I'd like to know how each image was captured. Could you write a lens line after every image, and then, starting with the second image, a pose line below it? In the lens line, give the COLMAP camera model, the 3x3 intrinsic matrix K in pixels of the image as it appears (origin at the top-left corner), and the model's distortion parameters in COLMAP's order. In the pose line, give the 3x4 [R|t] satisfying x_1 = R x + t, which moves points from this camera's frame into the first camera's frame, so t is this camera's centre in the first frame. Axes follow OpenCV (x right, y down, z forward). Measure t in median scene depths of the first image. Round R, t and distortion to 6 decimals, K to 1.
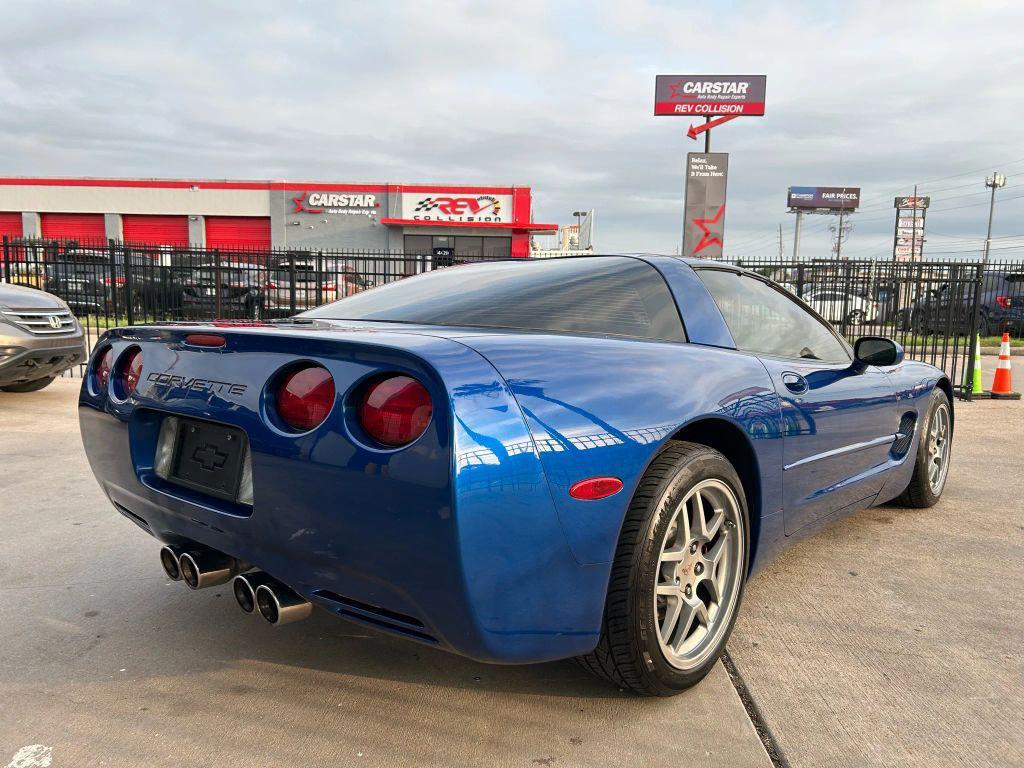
lens RADIAL K [[778.1, 0, 516.7], [0, 778.1, 387.1], [0, 0, 1]] dist [0.050341, -0.048142]
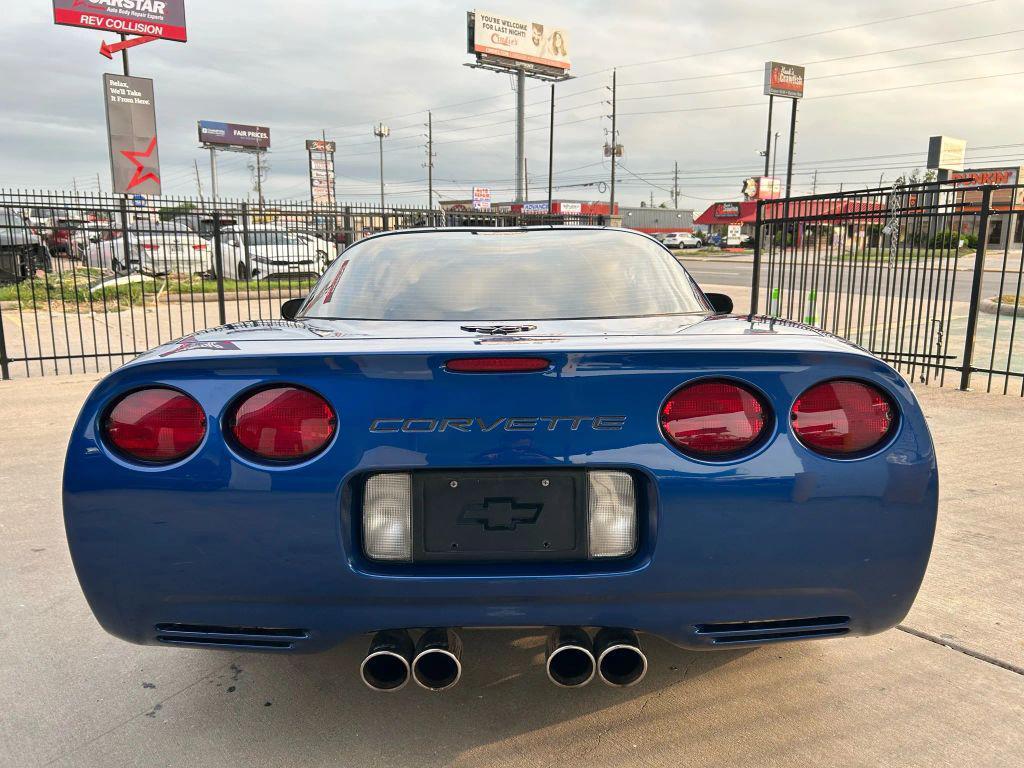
lens RADIAL K [[778.1, 0, 512.1], [0, 778.1, 384.6], [0, 0, 1]] dist [0.050341, -0.048142]
pose [[0.760823, -0.136546, 0.634432, -0.241192], [0.089493, 0.990349, 0.105828, -0.033333], [-0.642760, -0.023739, 0.765700, 0.115173]]
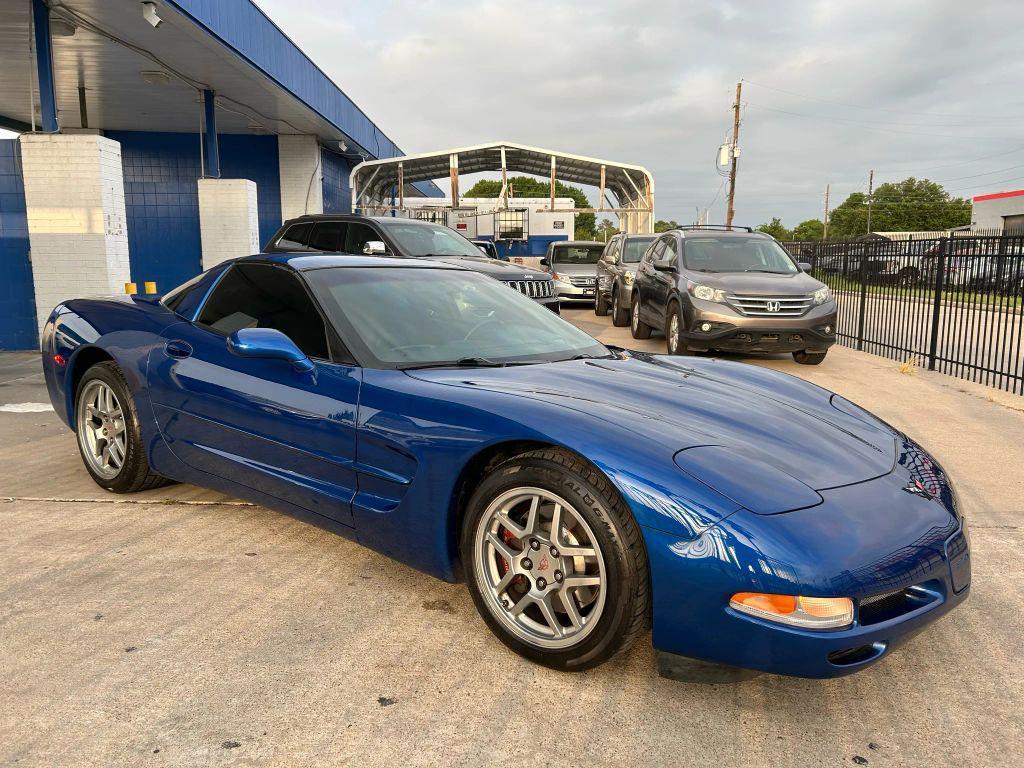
lens RADIAL K [[778.1, 0, 499.4], [0, 778.1, 396.9], [0, 0, 1]] dist [0.050341, -0.048142]
pose [[0.024310, 0.147220, -0.988805, 0.617623], [-0.124106, 0.981890, 0.143139, -0.065942], [0.991971, 0.119237, 0.042140, 0.545308]]
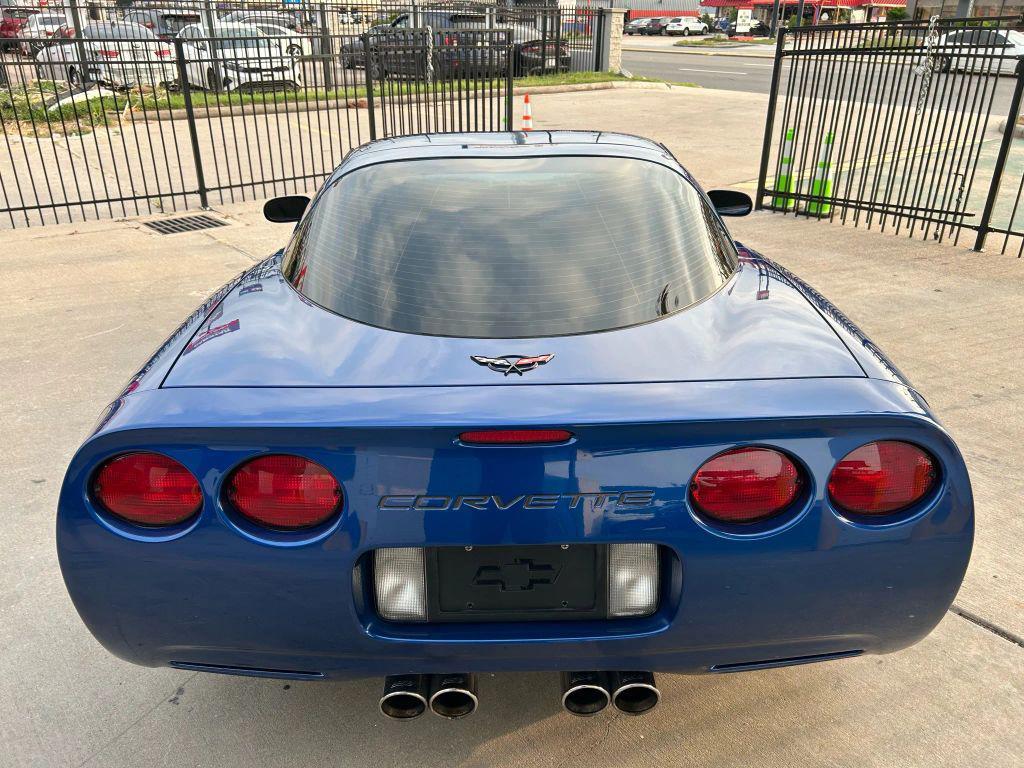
lens RADIAL K [[778.1, 0, 510.5], [0, 778.1, 382.5], [0, 0, 1]] dist [0.050341, -0.048142]
pose [[0.753960, -0.292880, 0.588018, -0.220240], [0.090846, 0.932999, 0.348225, -0.096545], [-0.650608, -0.209129, 0.730051, 0.141675]]
